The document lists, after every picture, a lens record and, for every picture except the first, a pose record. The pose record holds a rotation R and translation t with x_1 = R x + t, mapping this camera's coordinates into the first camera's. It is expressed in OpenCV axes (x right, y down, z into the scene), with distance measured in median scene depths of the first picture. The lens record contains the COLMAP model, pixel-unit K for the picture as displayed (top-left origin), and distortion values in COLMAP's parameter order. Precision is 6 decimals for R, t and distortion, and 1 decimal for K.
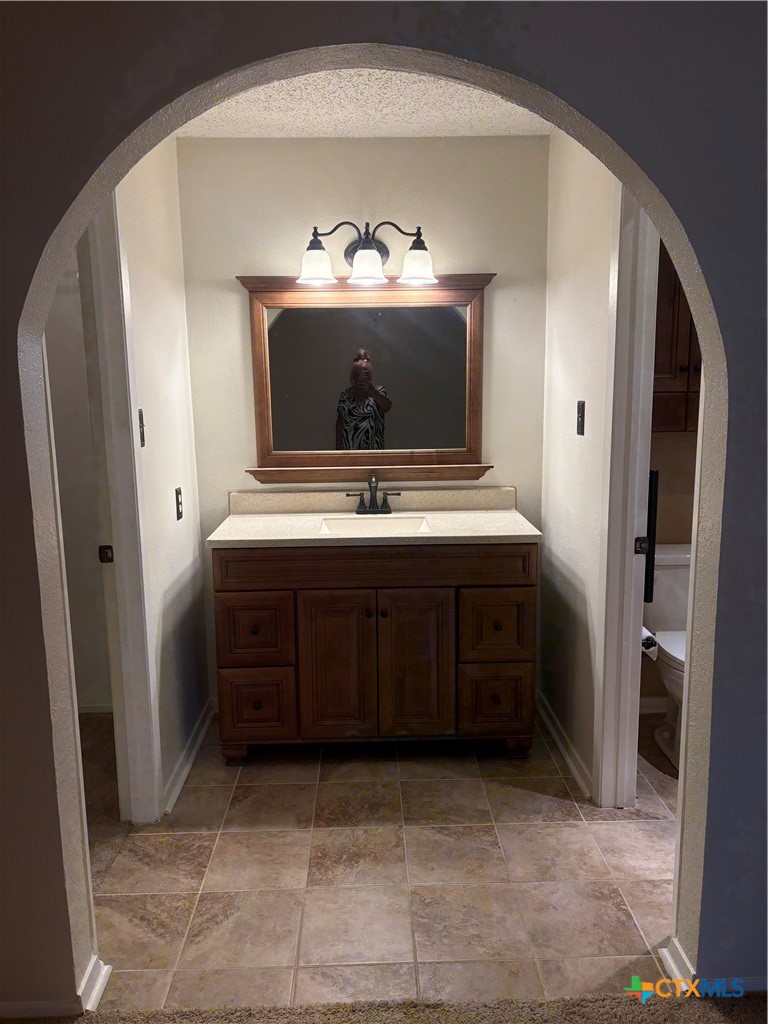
lens RADIAL K [[760.4, 0, 376.9], [0, 760.4, 504.3], [0, 0, 1]] dist [0.037949, -0.050134]
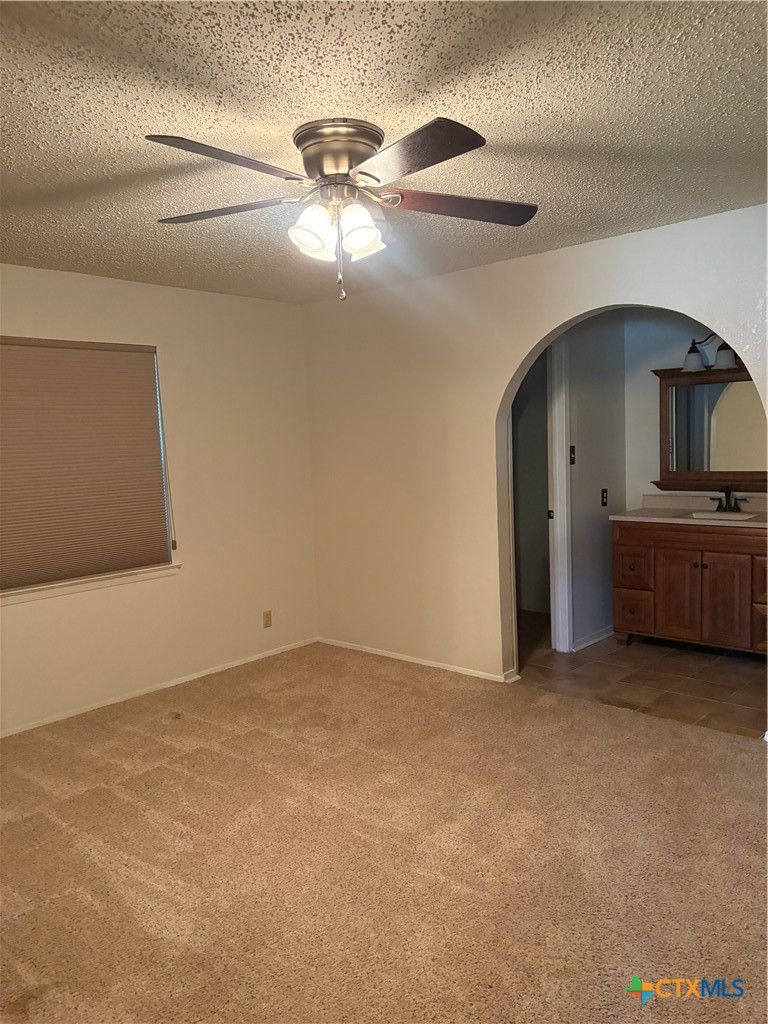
lens RADIAL K [[760.4, 0, 388.9], [0, 760.4, 517.6], [0, 0, 1]] dist [0.037949, -0.050134]
pose [[0.722953, 0.061295, -0.688173, 0.627715], [-0.088500, 0.996067, -0.004254, 0.100328], [0.685206, 0.063979, 0.725534, -0.678176]]
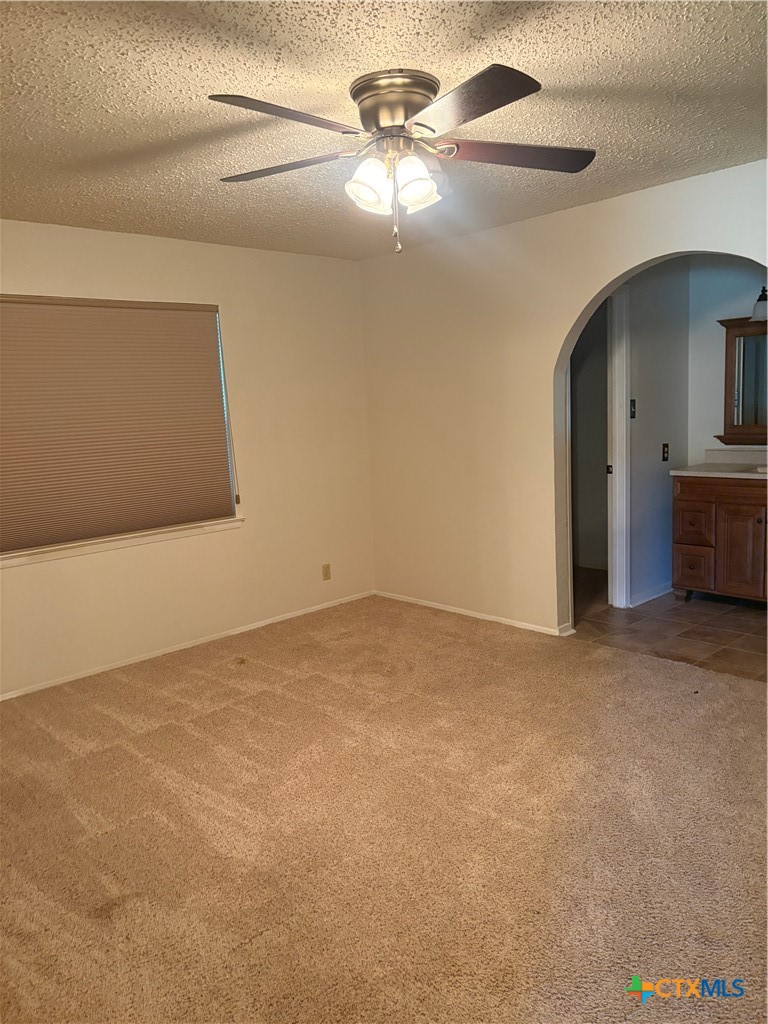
lens RADIAL K [[760.4, 0, 382.3], [0, 760.4, 515.9], [0, 0, 1]] dist [0.037949, -0.050134]
pose [[0.662511, 0.097717, -0.742651, 0.649498], [-0.087958, 0.994744, 0.052420, 0.112217], [0.743870, 0.030593, 0.667624, -0.693780]]
